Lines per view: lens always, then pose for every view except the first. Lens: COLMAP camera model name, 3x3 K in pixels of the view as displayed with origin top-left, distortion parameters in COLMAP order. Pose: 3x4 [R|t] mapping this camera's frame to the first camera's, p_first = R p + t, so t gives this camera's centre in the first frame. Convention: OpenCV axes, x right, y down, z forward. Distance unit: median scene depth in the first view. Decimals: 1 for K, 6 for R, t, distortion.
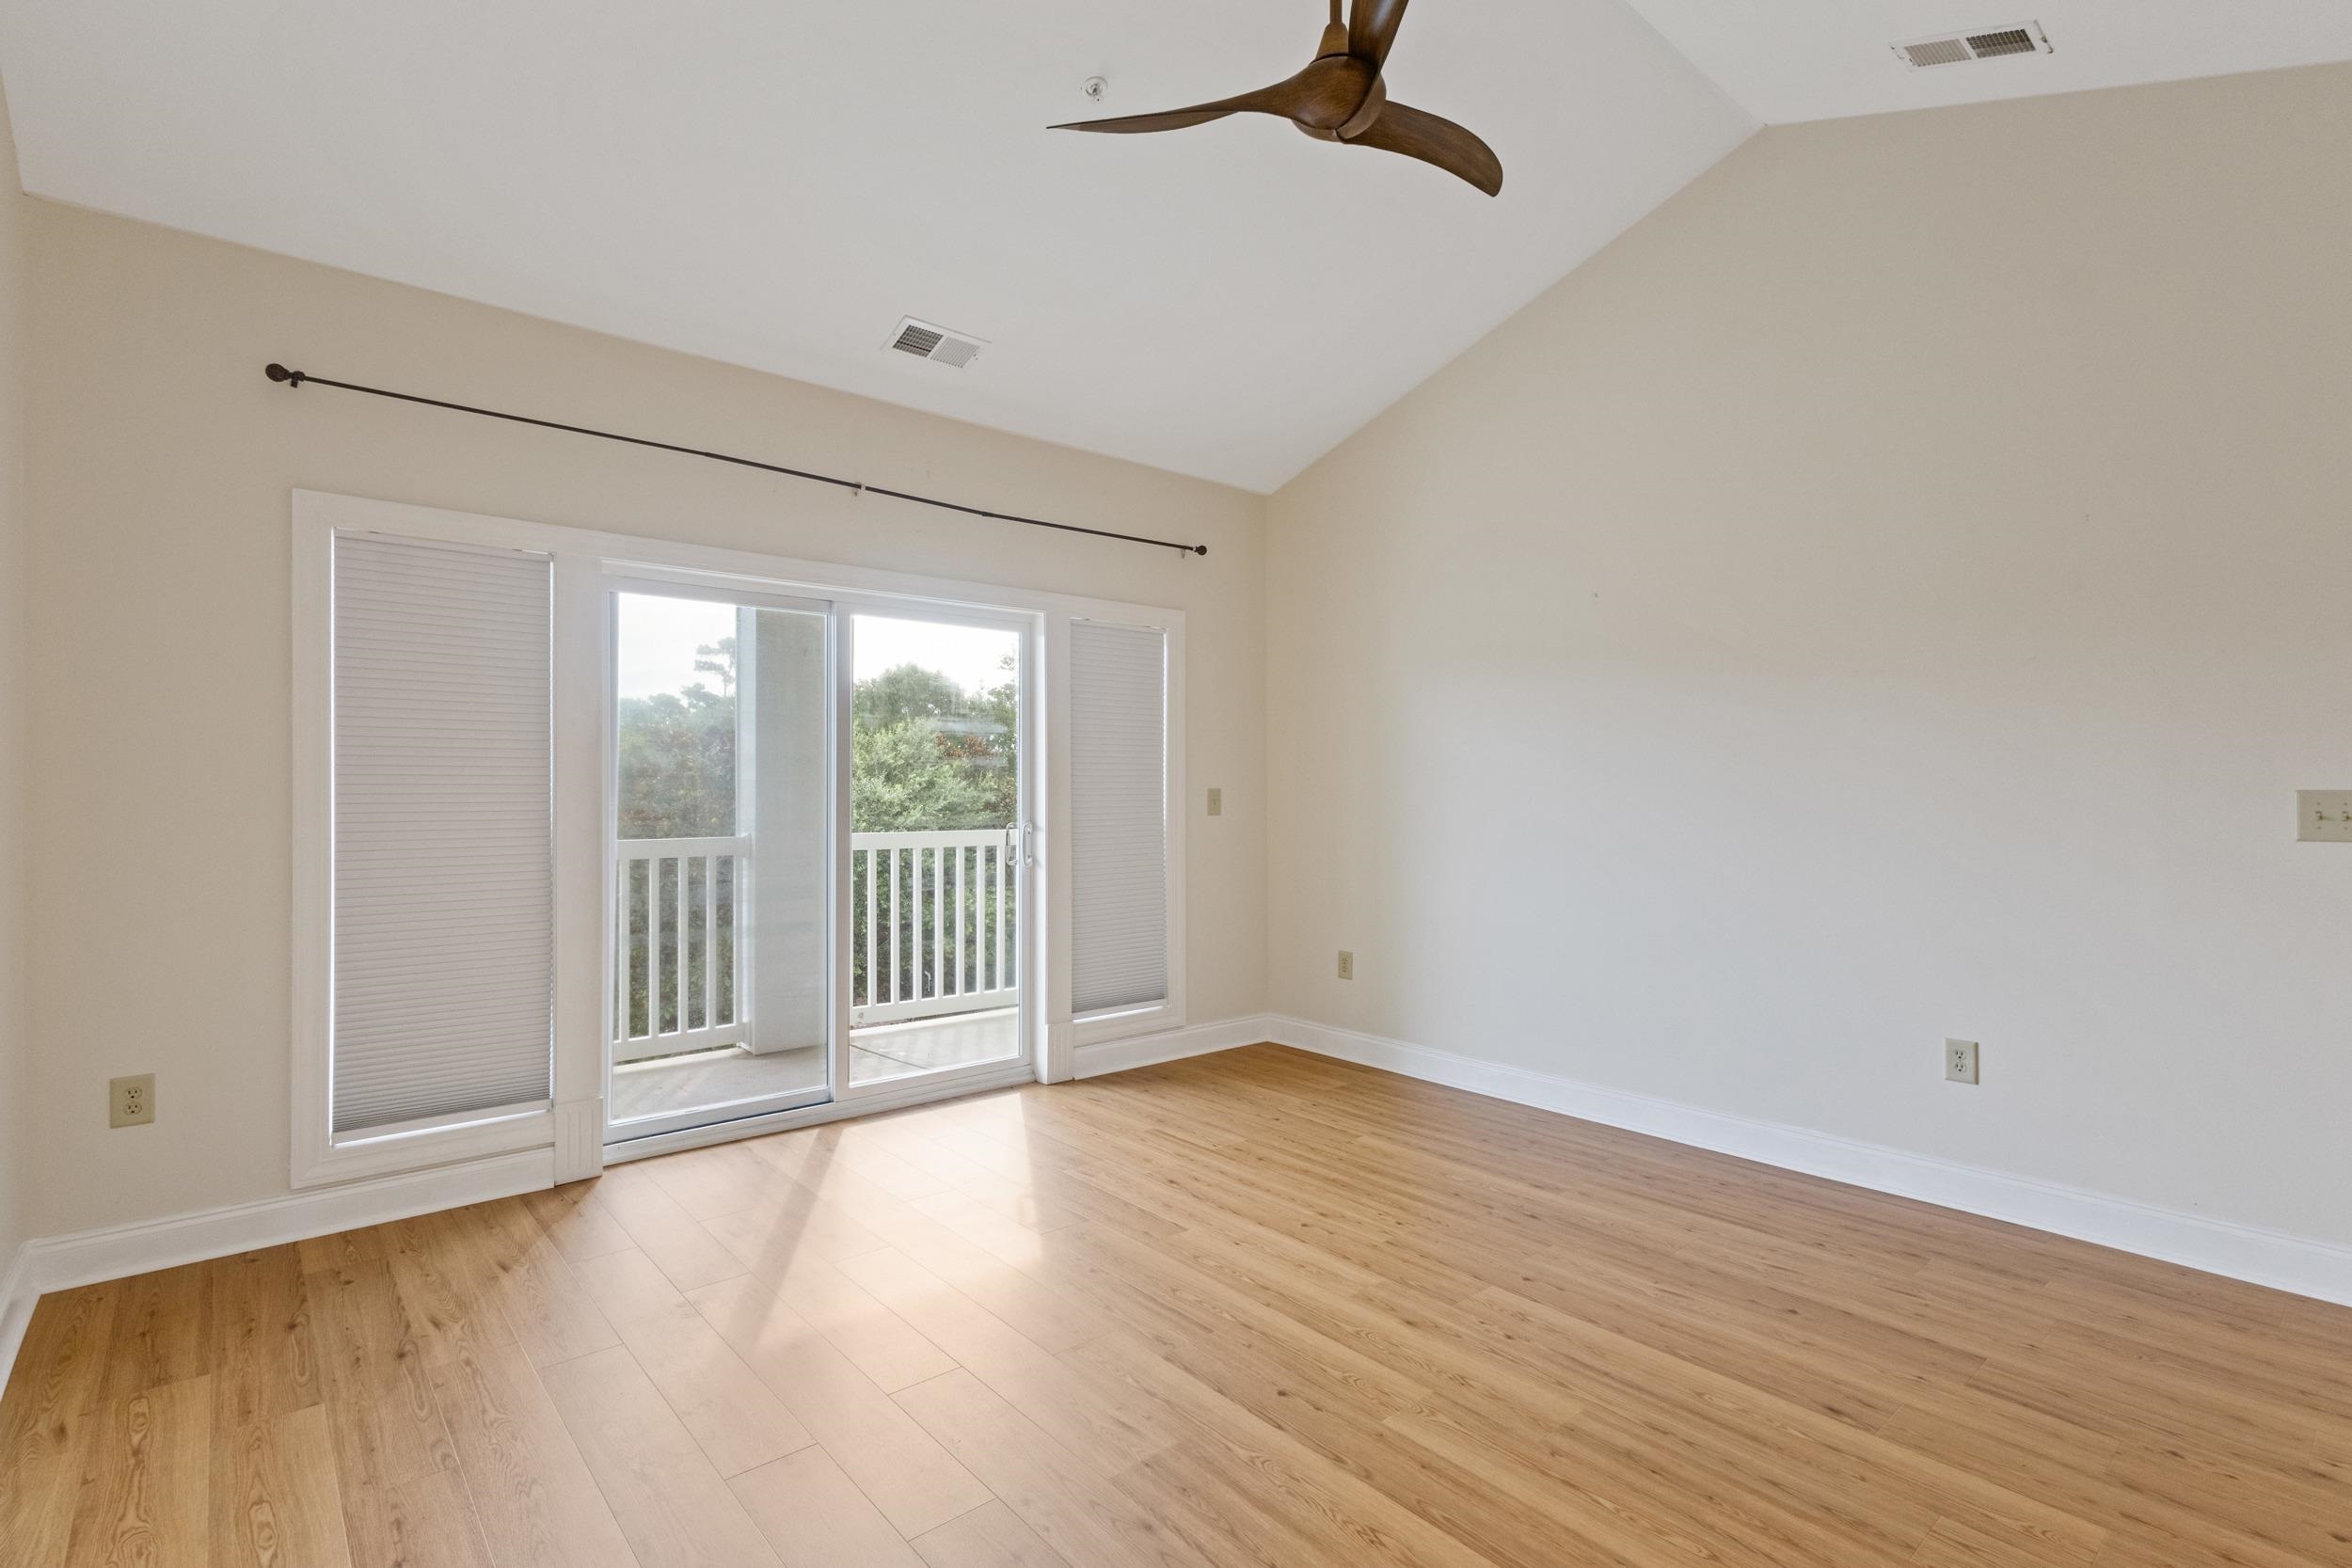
lens RADIAL K [[1103.7, 0, 1161.9], [0, 1103.7, 785.3], [0, 0, 1]] dist [0.000040, 0.001669]
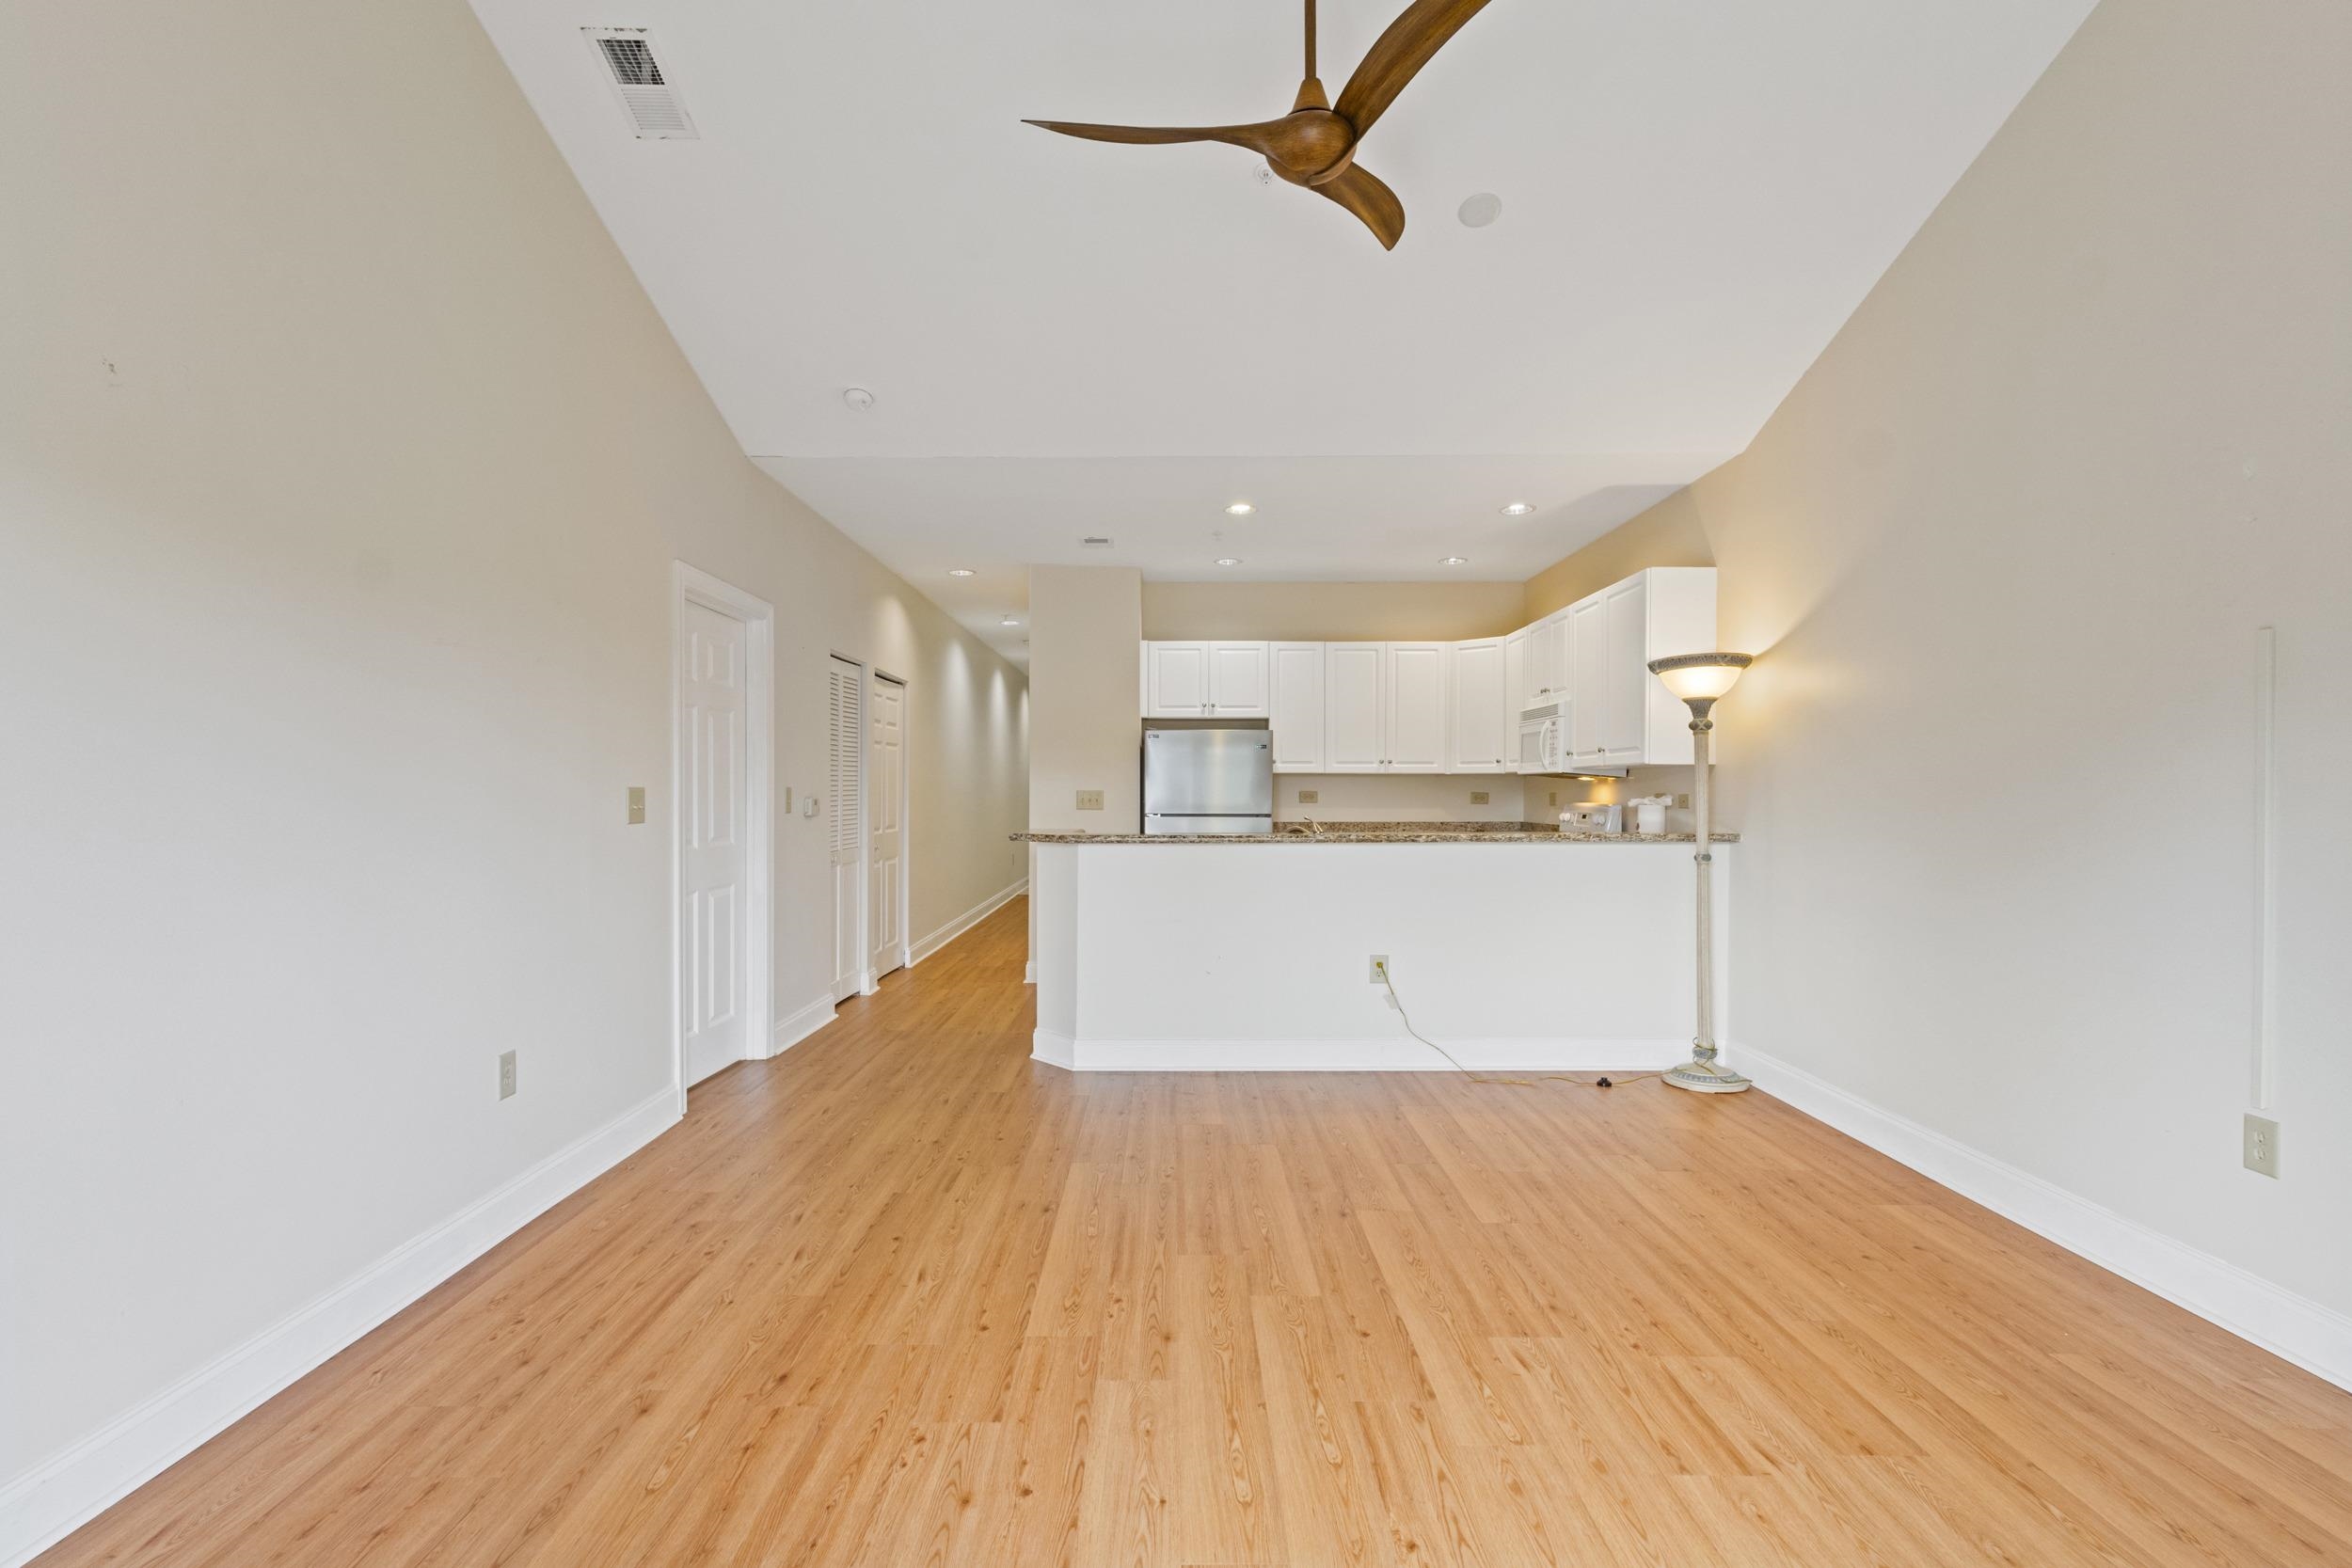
lens RADIAL K [[1127.2, 0, 1166.0], [0, 1127.2, 796.5], [0, 0, 1]] dist [0.002737, 0.001160]
pose [[-0.761400, -0.007917, 0.648234, -0.310602], [-0.006360, 0.999969, 0.004743, 0.005857], [-0.648251, -0.000512, -0.761426, 1.323803]]
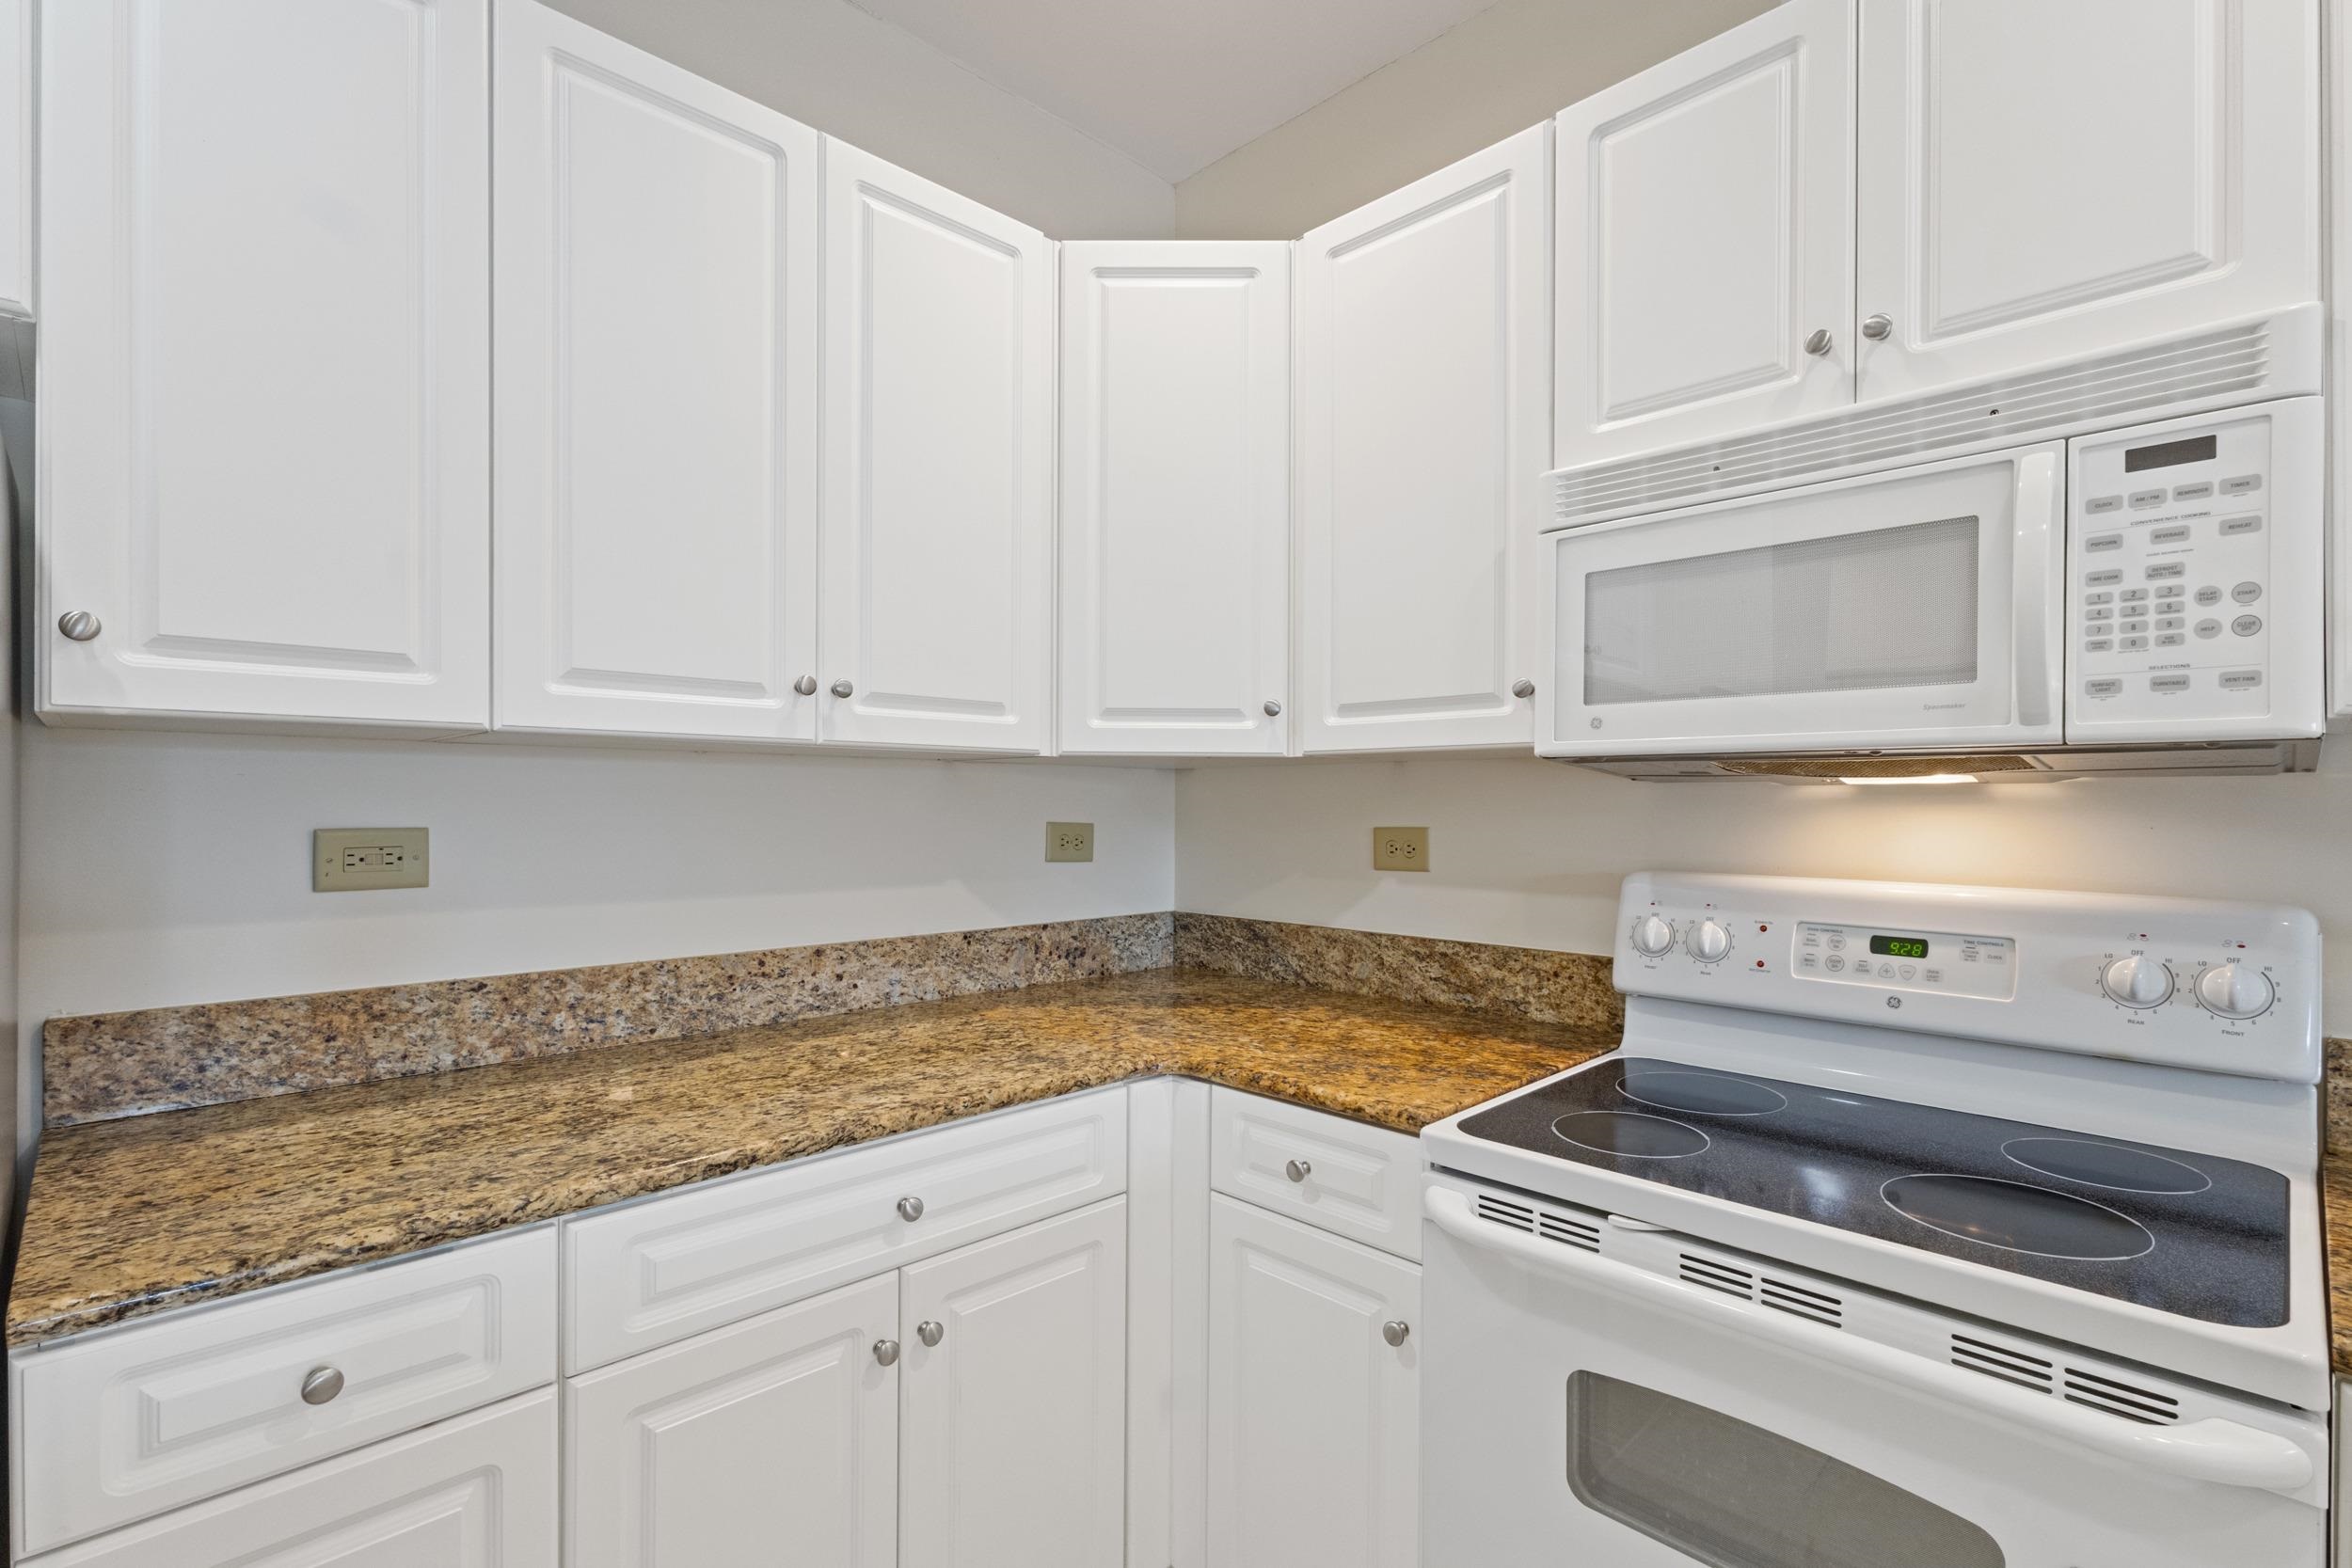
lens RADIAL K [[1090.5, 0, 1168.8], [0, 1090.5, 802.4], [0, 0, 1]] dist [0.001861, 0.001164]
pose [[-0.997366, -0.007663, -0.072124, 0.695974], [-0.007560, 0.999970, -0.001694, -0.007863], [0.072134, -0.001144, -0.997394, -0.192861]]
